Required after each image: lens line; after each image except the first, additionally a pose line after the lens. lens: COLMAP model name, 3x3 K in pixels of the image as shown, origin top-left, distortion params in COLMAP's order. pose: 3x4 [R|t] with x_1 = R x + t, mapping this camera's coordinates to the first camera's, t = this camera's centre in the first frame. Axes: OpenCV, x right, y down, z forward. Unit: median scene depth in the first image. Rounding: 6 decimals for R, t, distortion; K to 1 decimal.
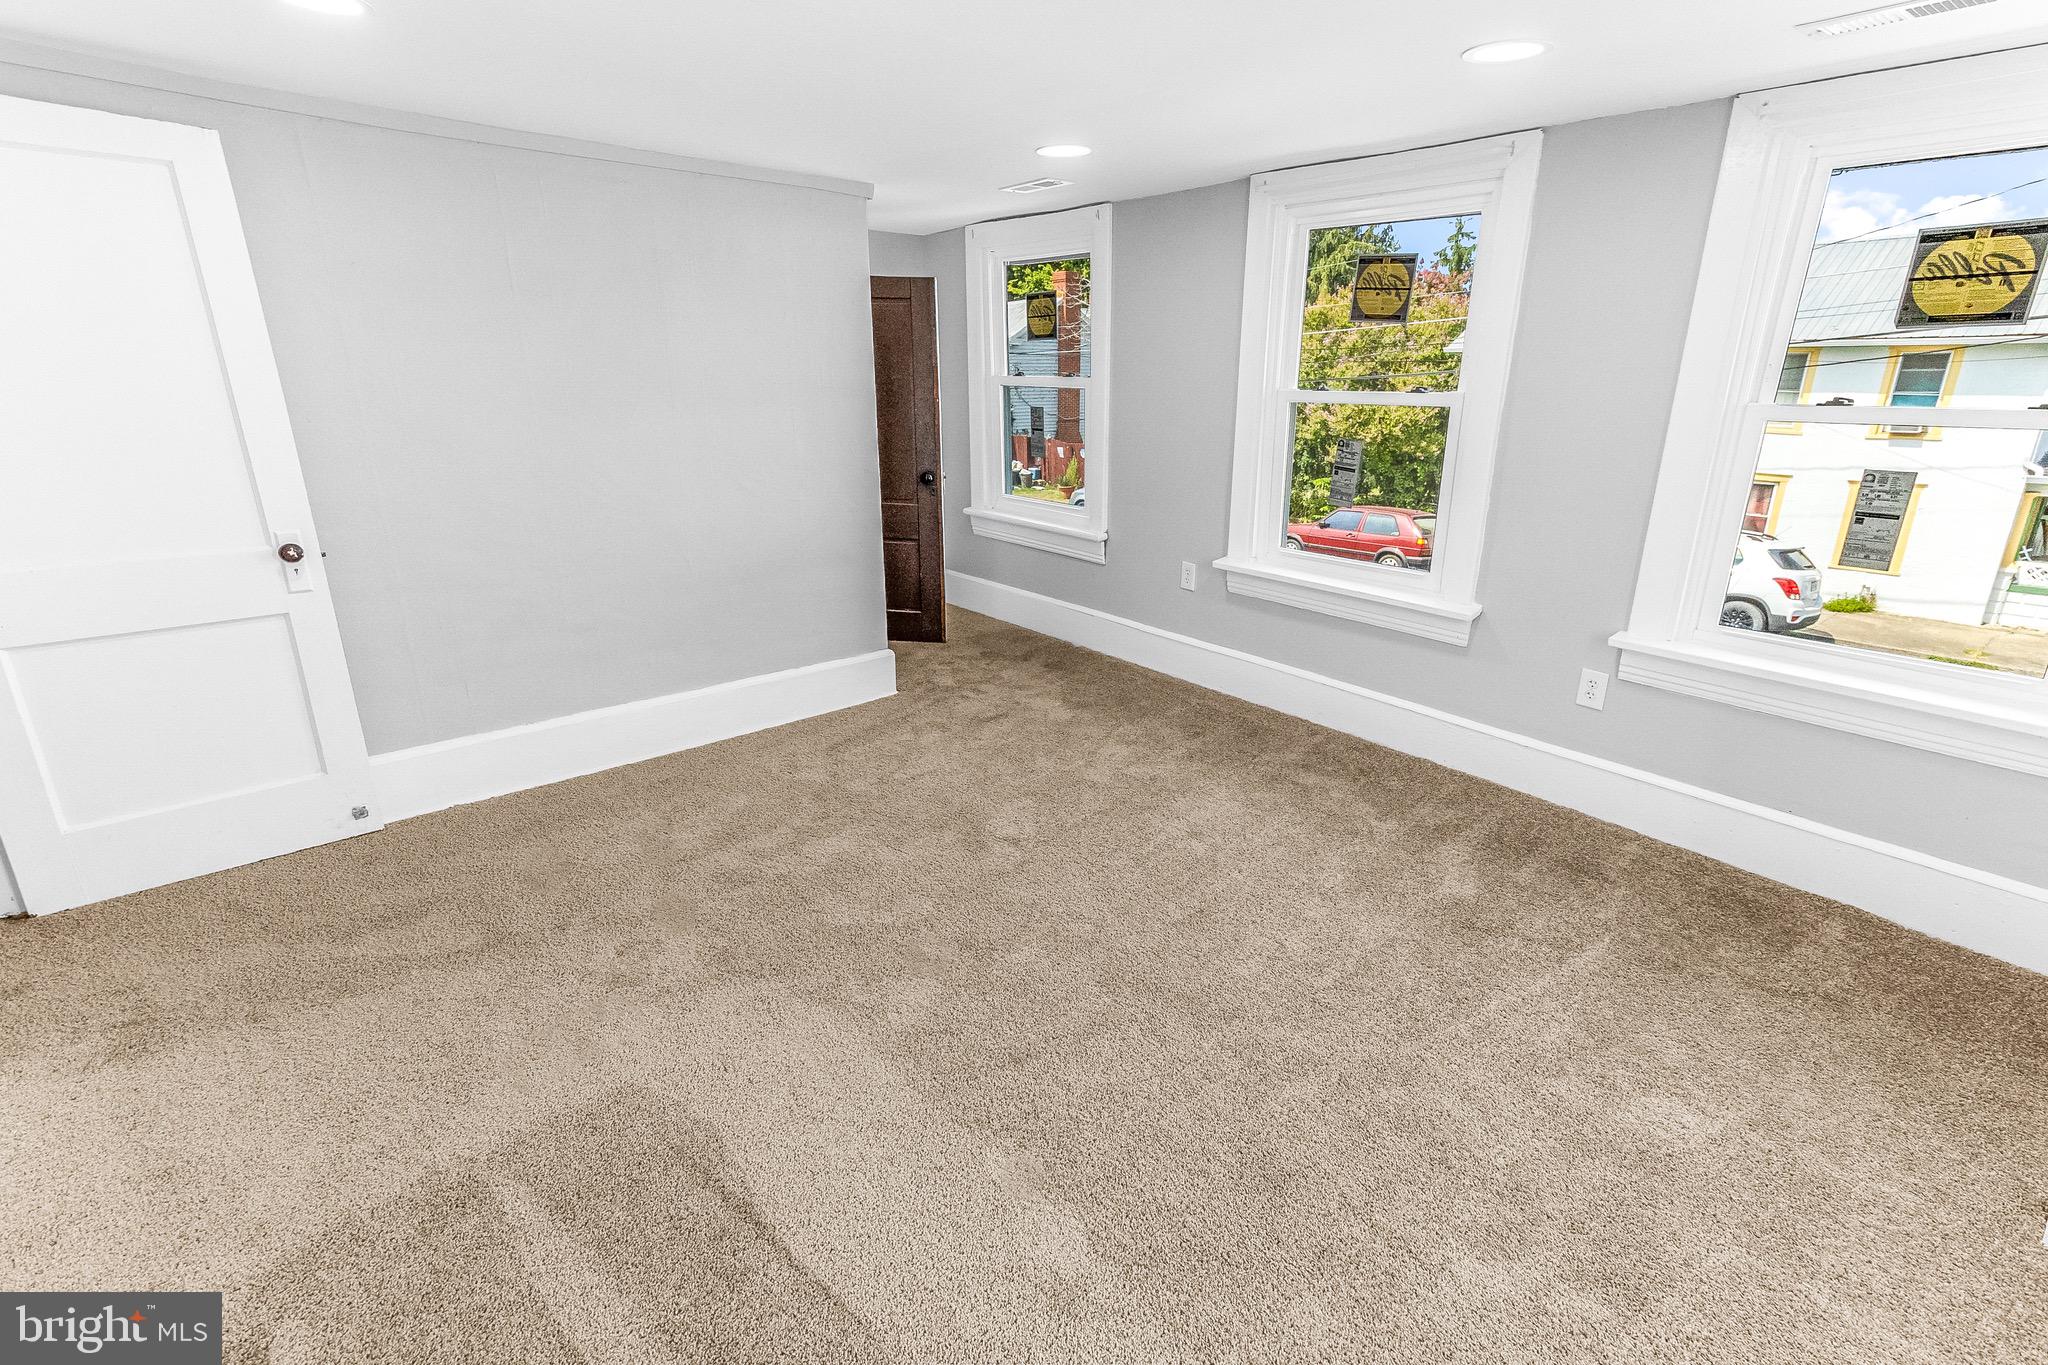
lens RADIAL K [[936.9, 0, 1024.0], [0, 936.9, 682.5], [0, 0, 1]] dist [-0.002038, -0.000247]
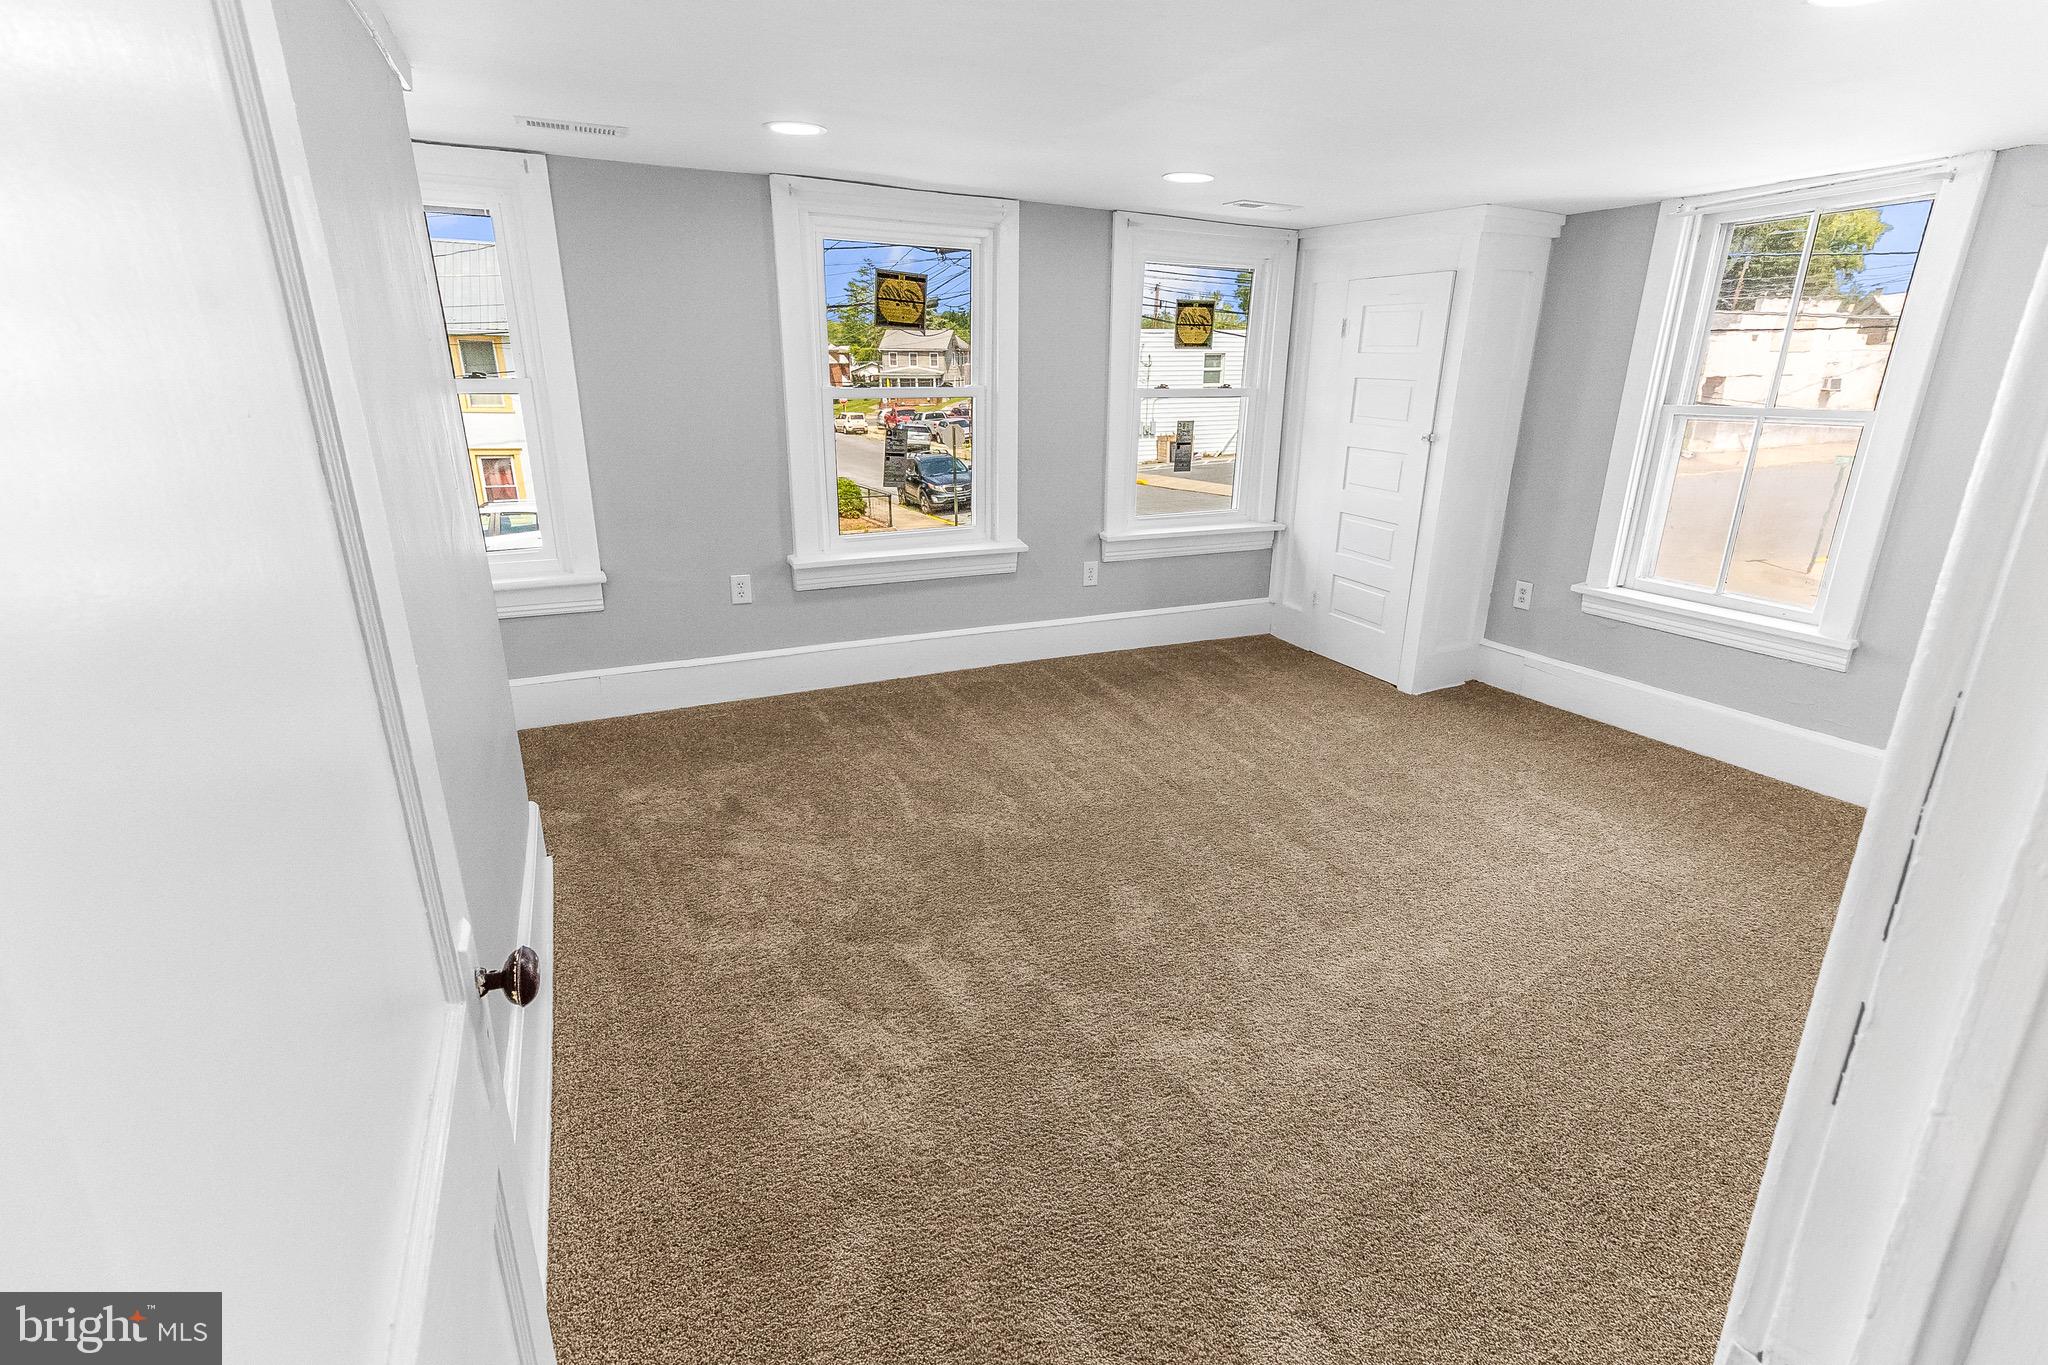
lens RADIAL K [[978.9, 0, 1024.0], [0, 978.9, 682.5], [0, 0, 1]] dist [0.000947, 0.000099]
pose [[0.206335, -0.308382, 0.928615, -0.911578], [0.298296, 0.923686, 0.240465, -0.231434], [-0.931904, 0.227386, 0.282578, 0.630584]]
